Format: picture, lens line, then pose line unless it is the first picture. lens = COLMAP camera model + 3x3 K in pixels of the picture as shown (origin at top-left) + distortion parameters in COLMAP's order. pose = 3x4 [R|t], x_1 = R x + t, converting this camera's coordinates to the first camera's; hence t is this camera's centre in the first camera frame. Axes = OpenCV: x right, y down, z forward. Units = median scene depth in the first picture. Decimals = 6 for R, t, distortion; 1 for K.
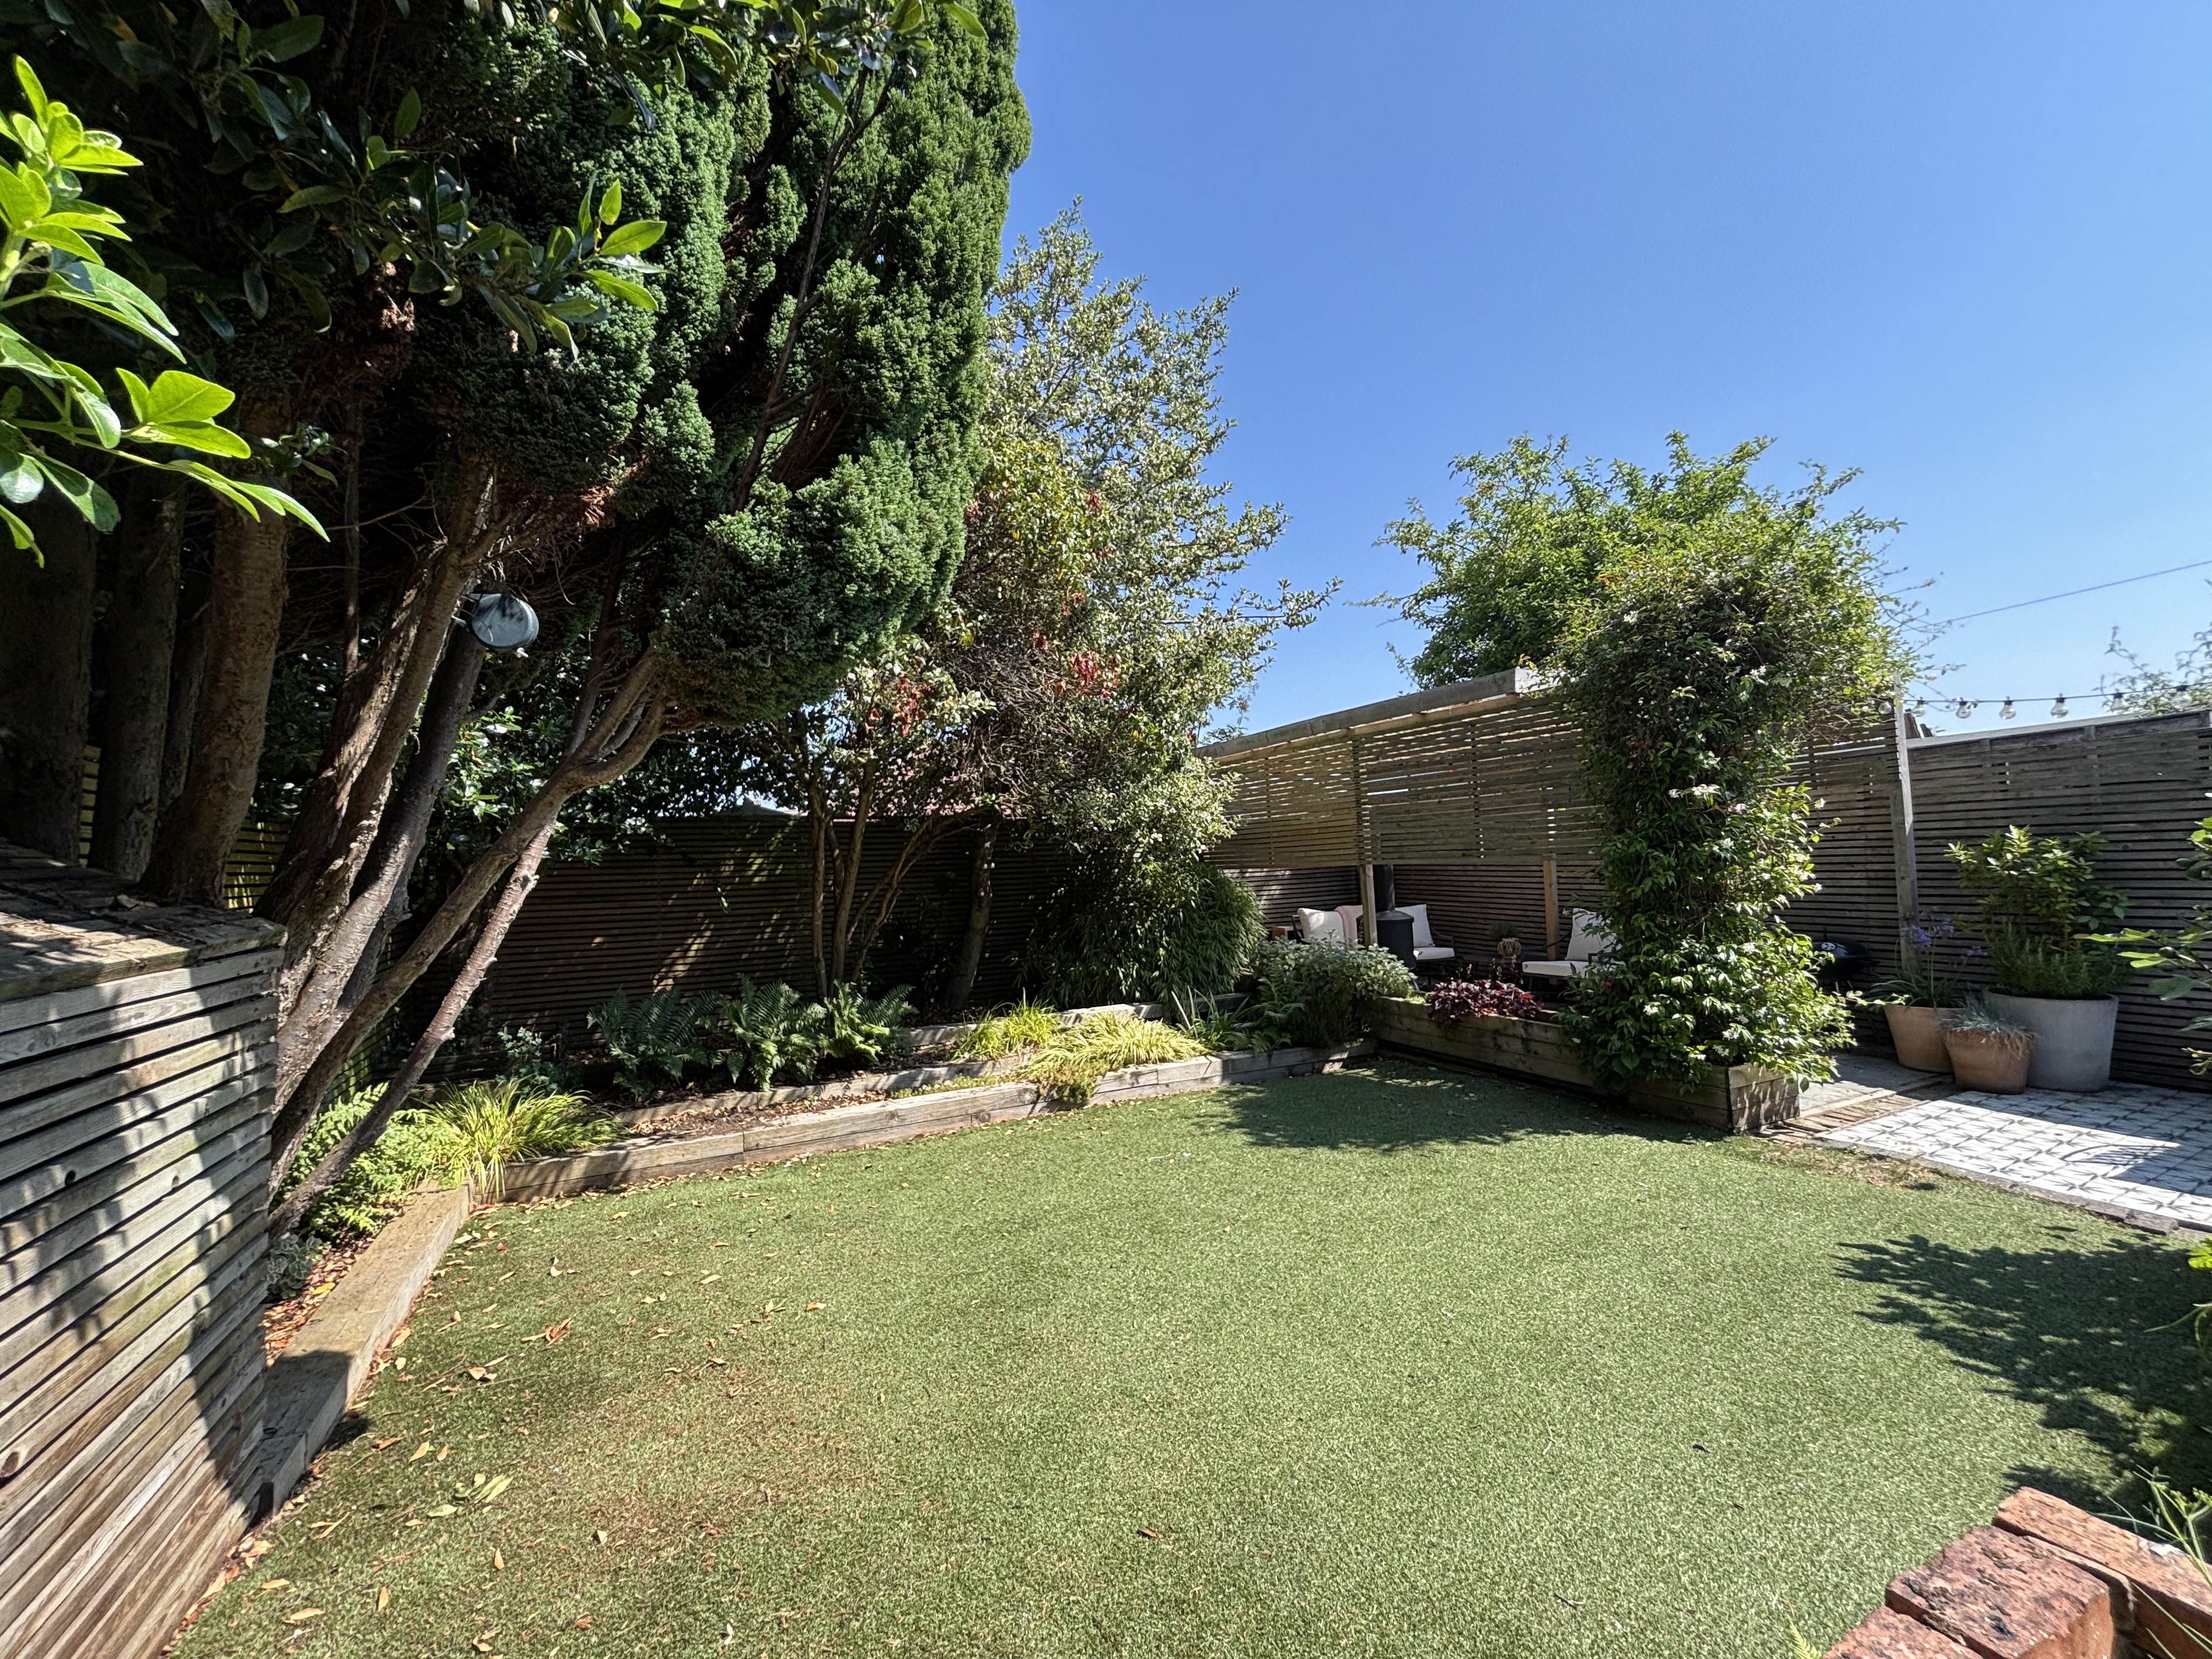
lens RADIAL K [[890.8, 0, 1119.6], [0, 890.8, 828.0], [0, 0, 1]] dist [-0.000611, -0.009452]
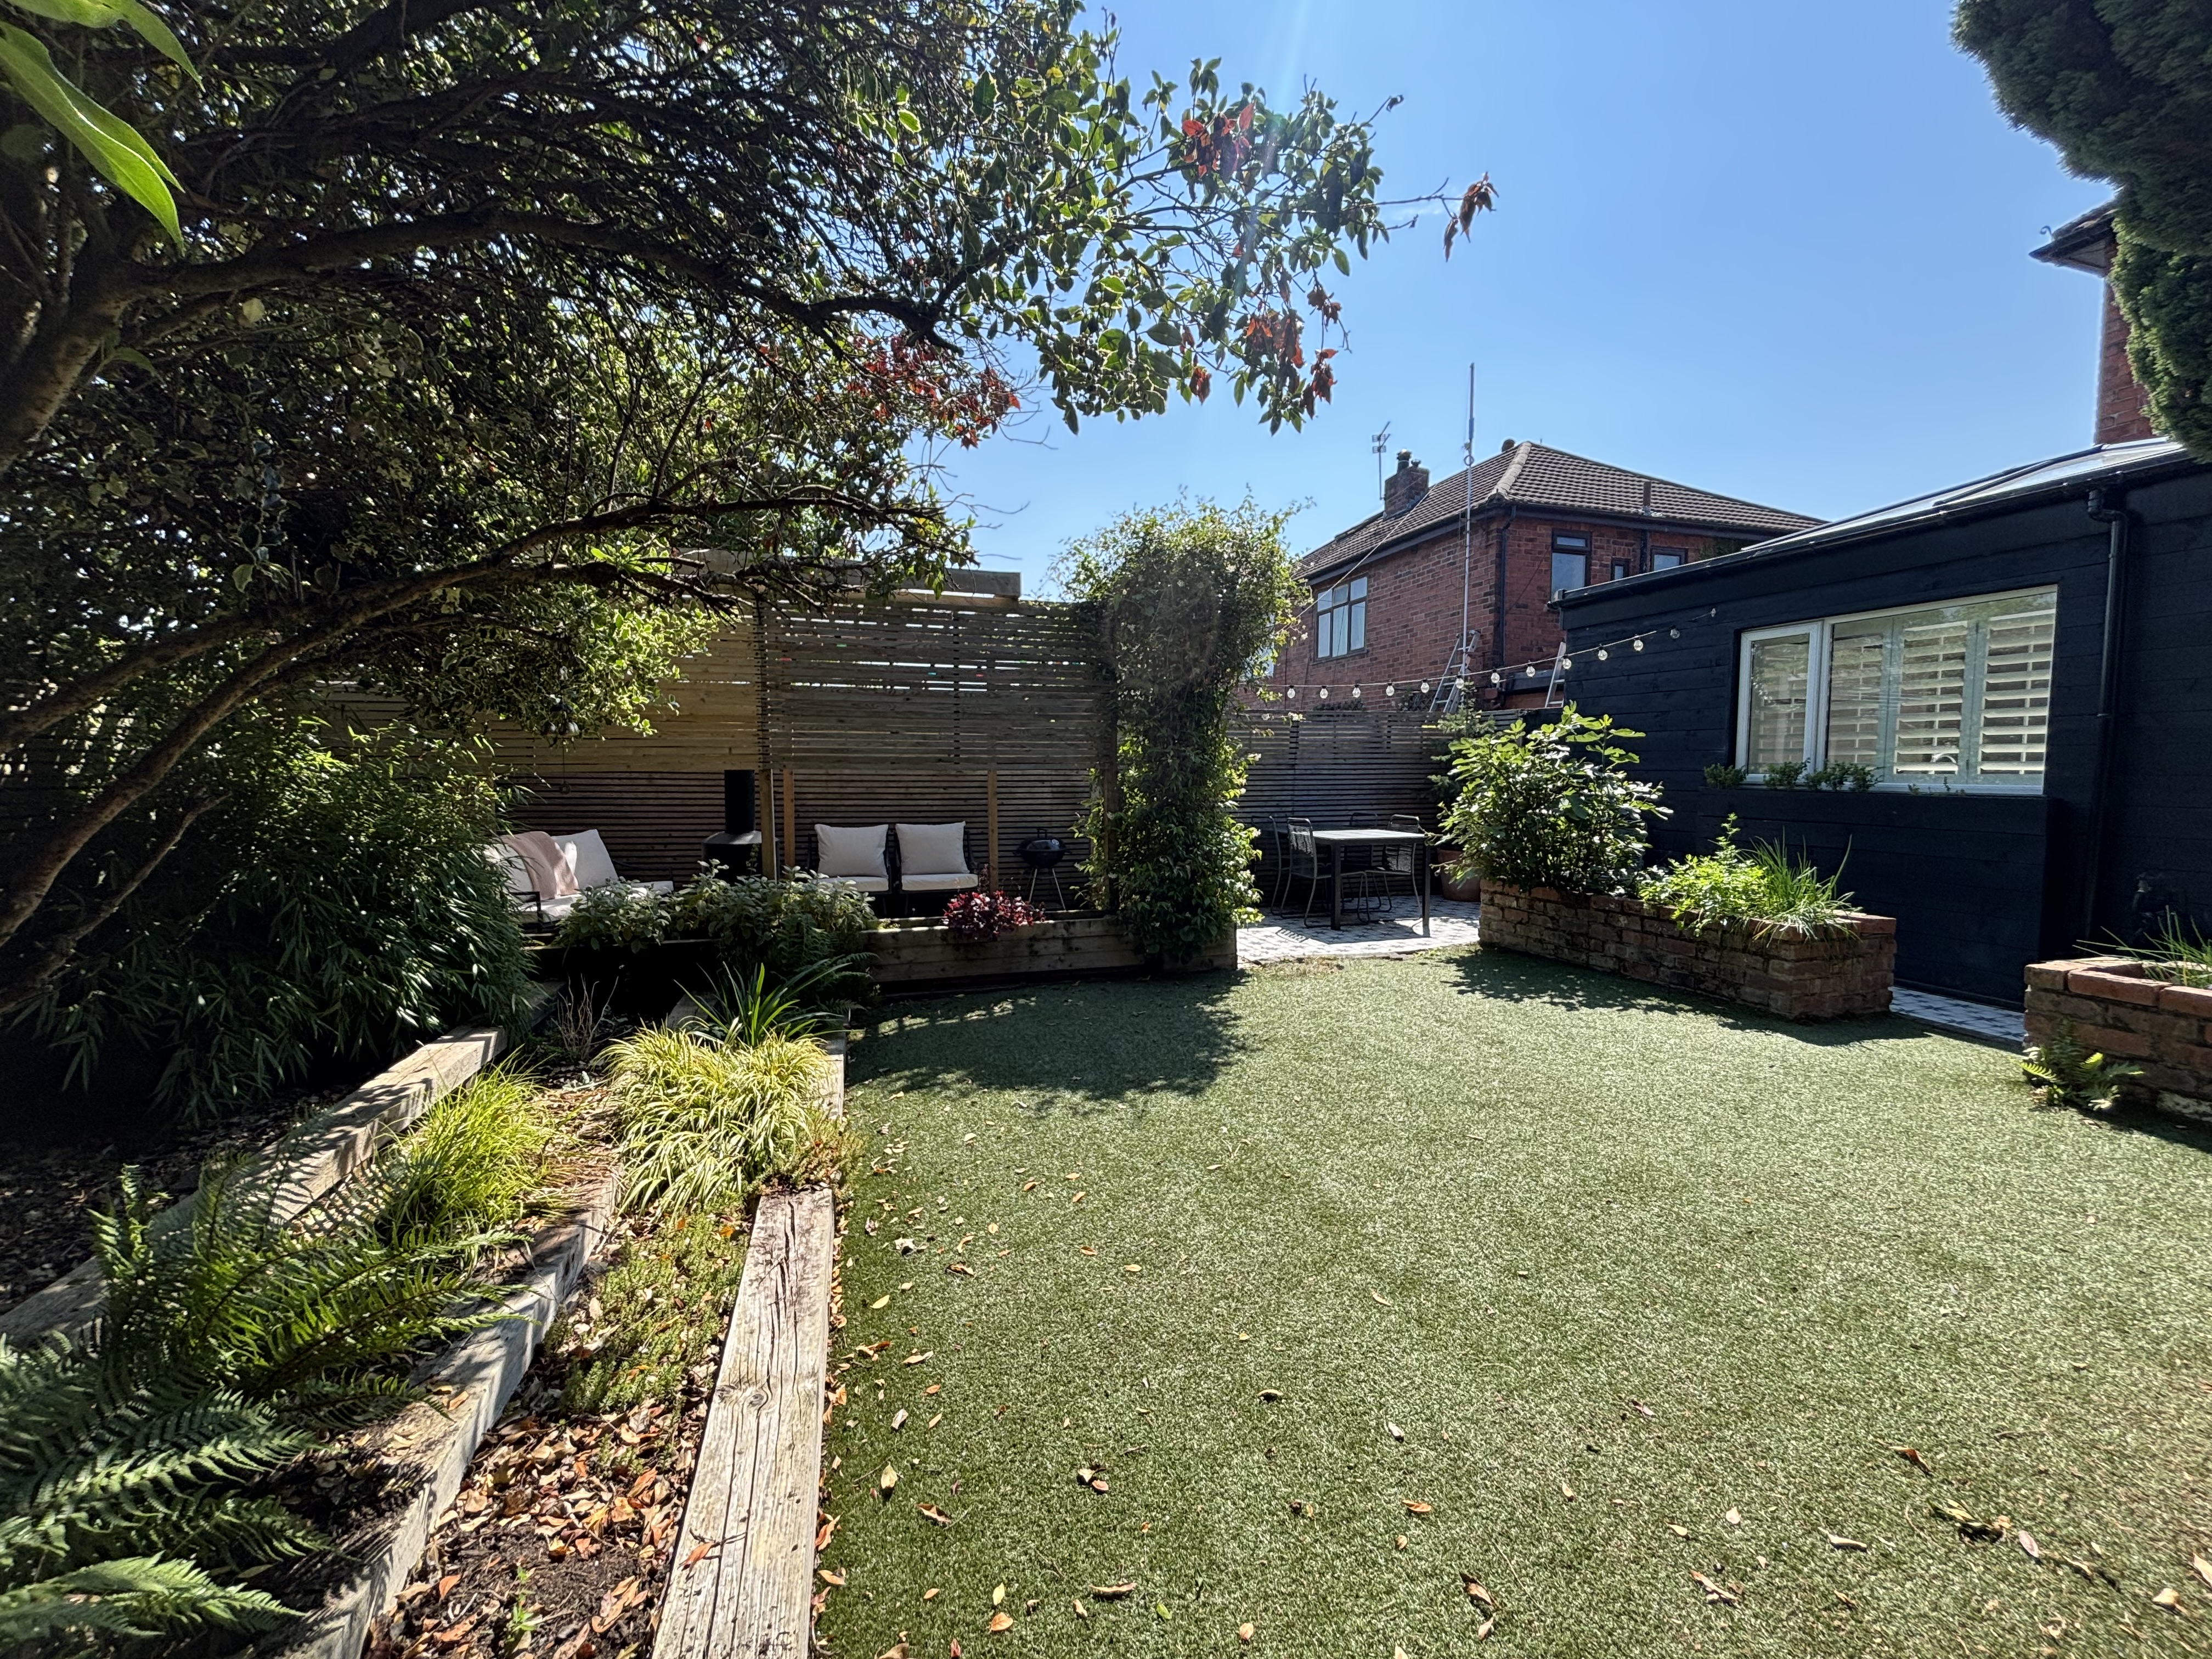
lens RADIAL K [[890.8, 0, 1119.6], [0, 890.8, 828.0], [0, 0, 1]] dist [-0.000611, -0.009452]
pose [[0.162078, -0.031152, 0.986286, -0.677086], [-0.049136, 0.998007, 0.039597, 0.080426], [-0.985554, -0.054880, 0.160224, 0.960109]]
